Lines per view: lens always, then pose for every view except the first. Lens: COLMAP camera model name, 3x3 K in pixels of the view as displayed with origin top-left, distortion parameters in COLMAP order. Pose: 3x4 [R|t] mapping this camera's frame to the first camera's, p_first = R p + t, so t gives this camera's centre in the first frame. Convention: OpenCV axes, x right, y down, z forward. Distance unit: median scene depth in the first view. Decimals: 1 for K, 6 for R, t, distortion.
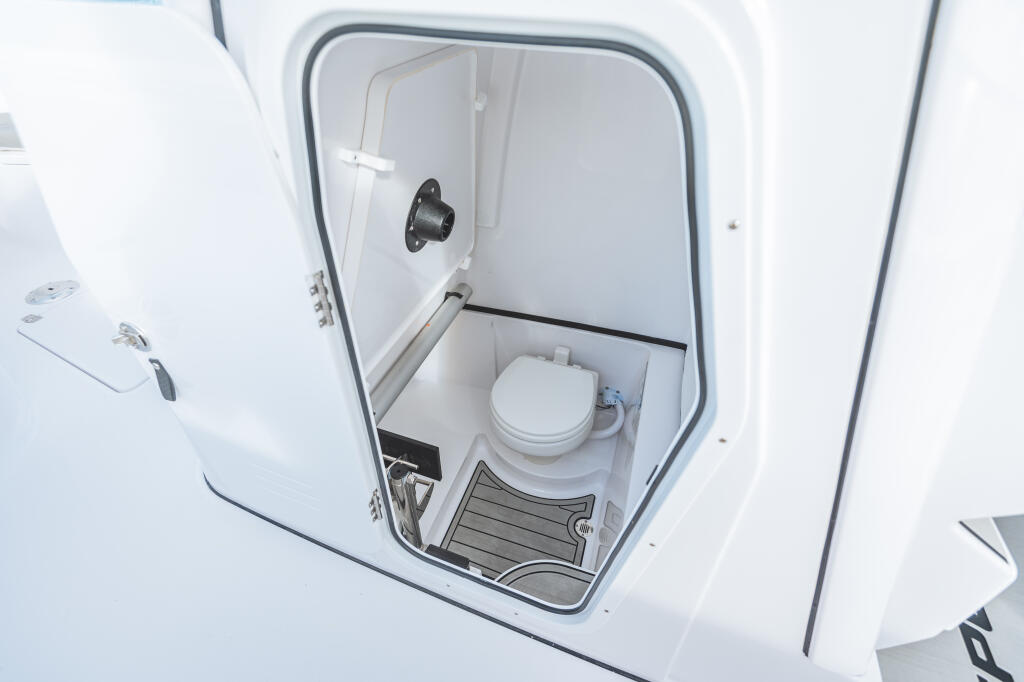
lens RADIAL K [[475.4, 0, 512.0], [0, 475.4, 341.0], [0, 0, 1]] dist [0.040941, -0.017343]
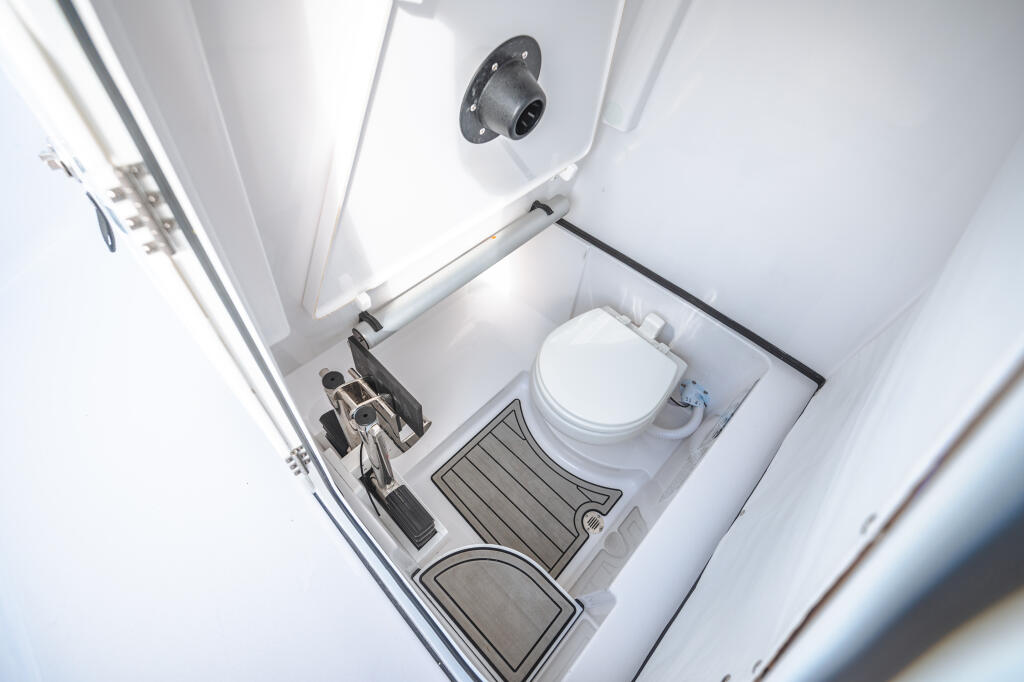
lens RADIAL K [[475.4, 0, 512.0], [0, 475.4, 341.0], [0, 0, 1]] dist [0.040941, -0.017343]
pose [[0.903978, 0.377632, -0.200546, 0.068513], [-0.317423, 0.906935, 0.276968, -0.096814], [0.286474, -0.186715, 0.939718, 0.214160]]
